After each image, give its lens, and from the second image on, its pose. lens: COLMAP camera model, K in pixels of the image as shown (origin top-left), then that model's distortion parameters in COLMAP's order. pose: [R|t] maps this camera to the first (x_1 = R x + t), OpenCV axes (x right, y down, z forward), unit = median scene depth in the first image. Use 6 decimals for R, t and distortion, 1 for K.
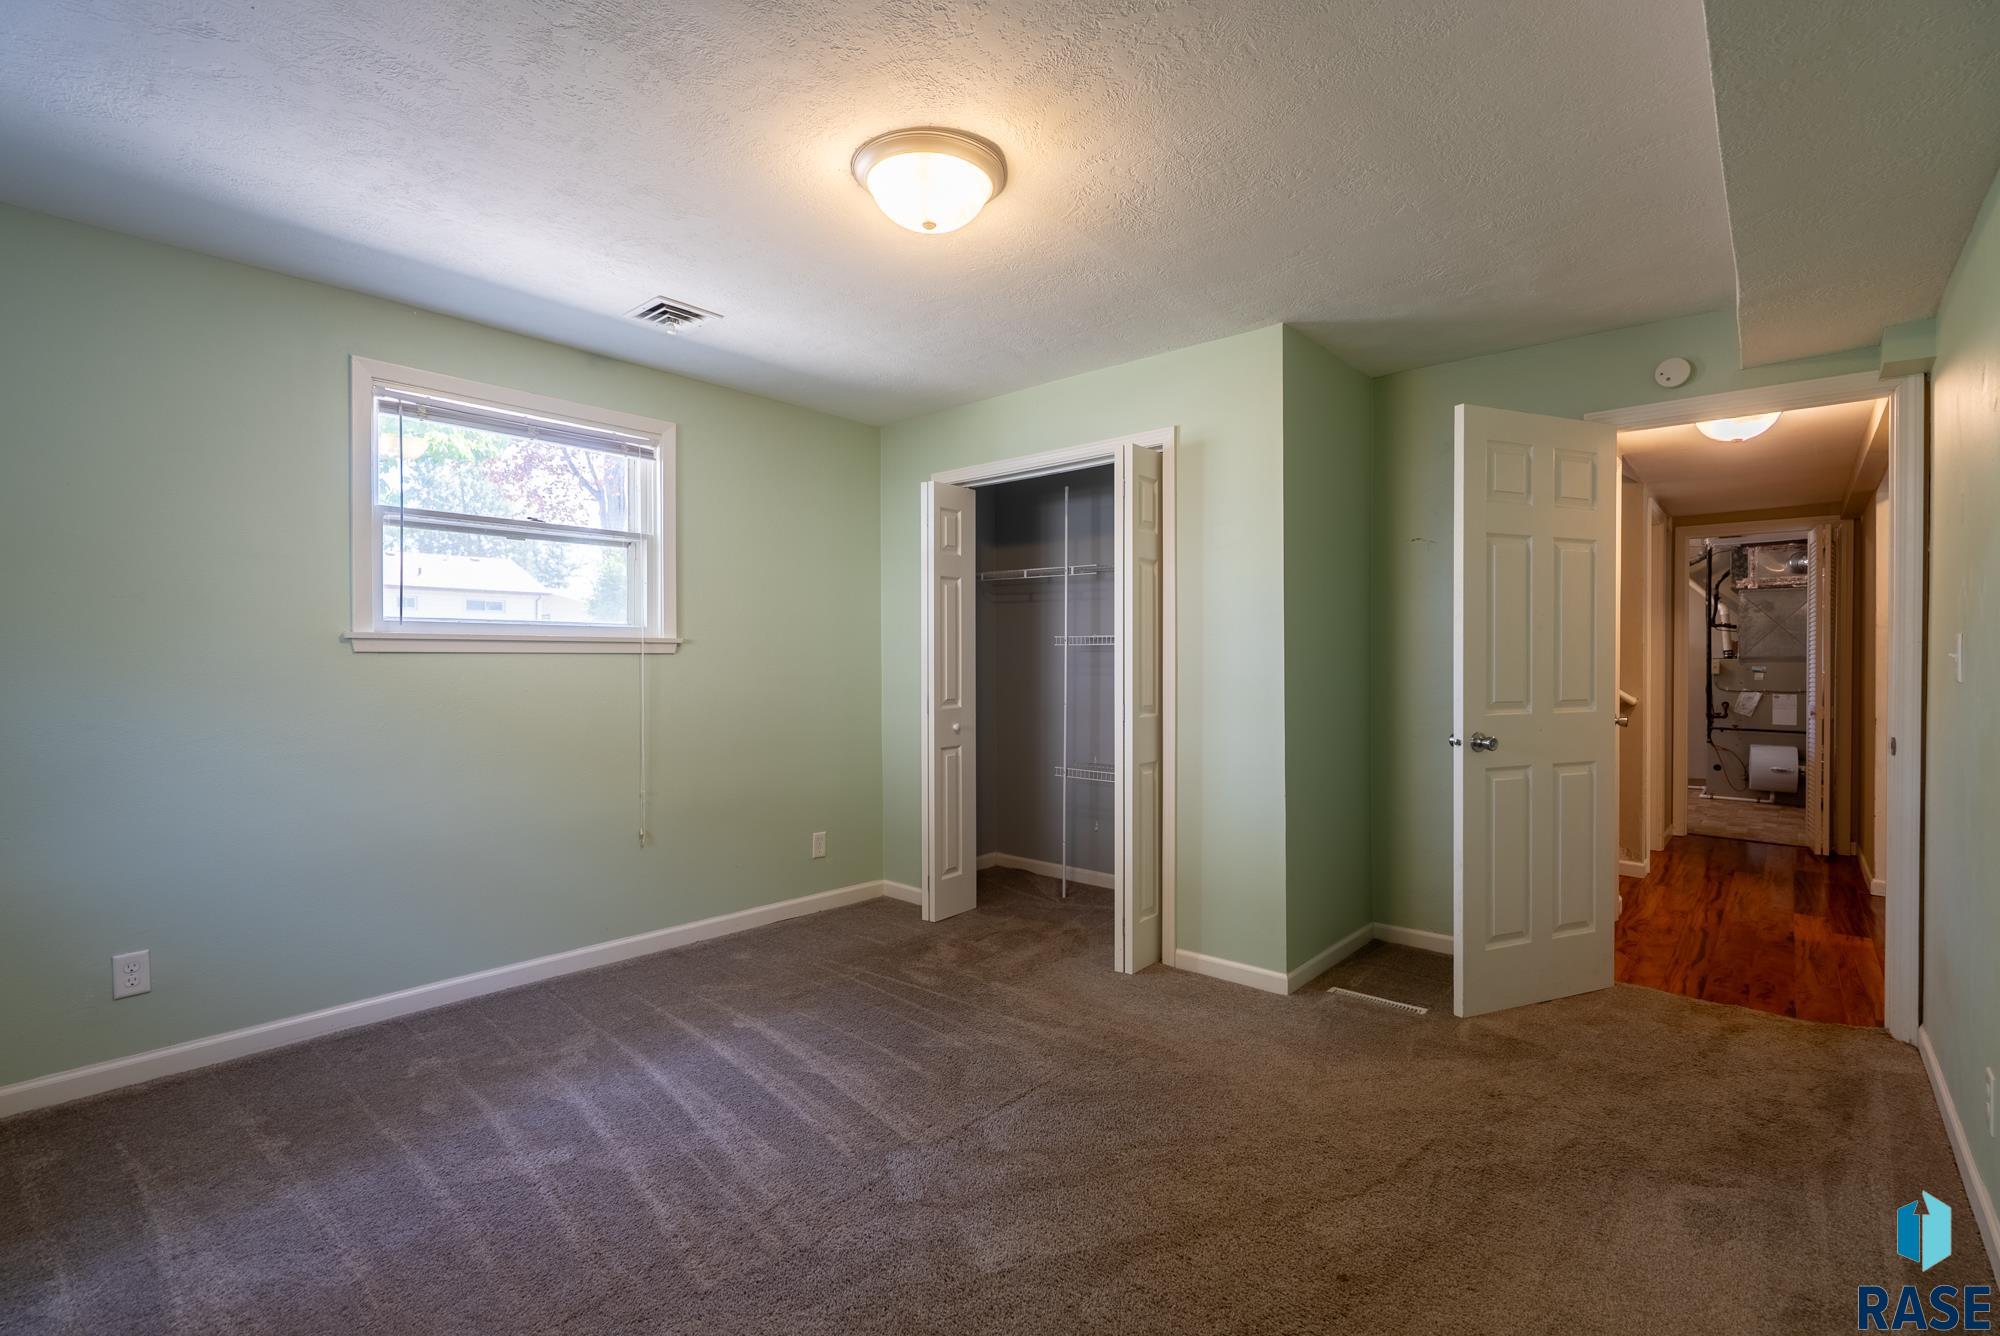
lens RADIAL K [[907.8, 0, 994.4], [0, 907.8, 667.0], [0, 0, 1]] dist [-0.004931, -0.000096]
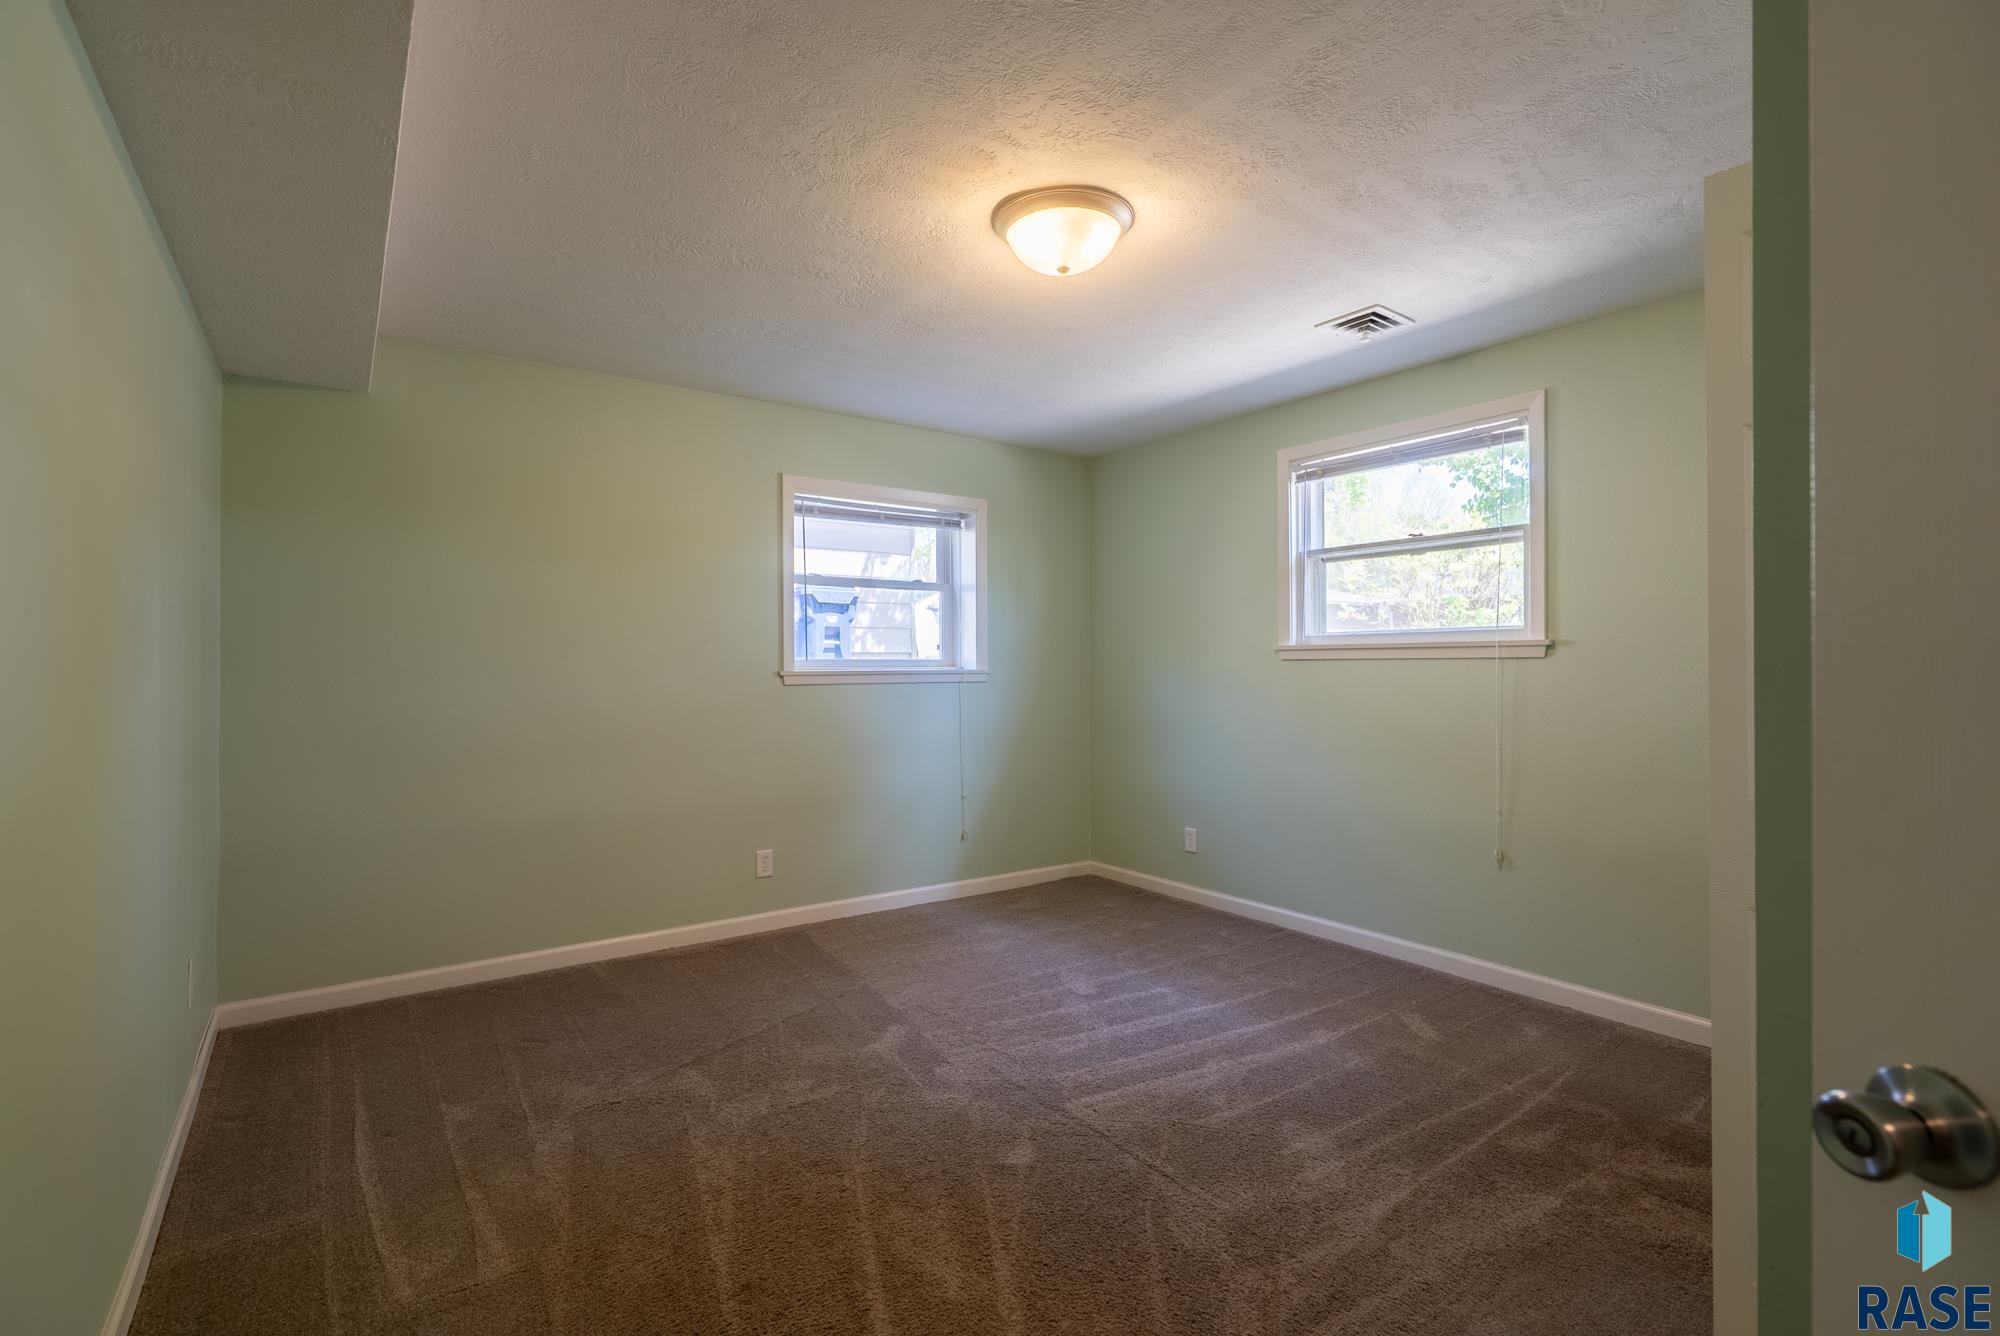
lens RADIAL K [[907.8, 0, 993.0], [0, 907.8, 663.3], [0, 0, 1]] dist [-0.004931, -0.000096]
pose [[-0.225572, -0.000358, -0.974227, 0.762096], [-0.004839, 0.999988, 0.000753, -0.009474], [0.974215, 0.004884, -0.225571, 0.870789]]
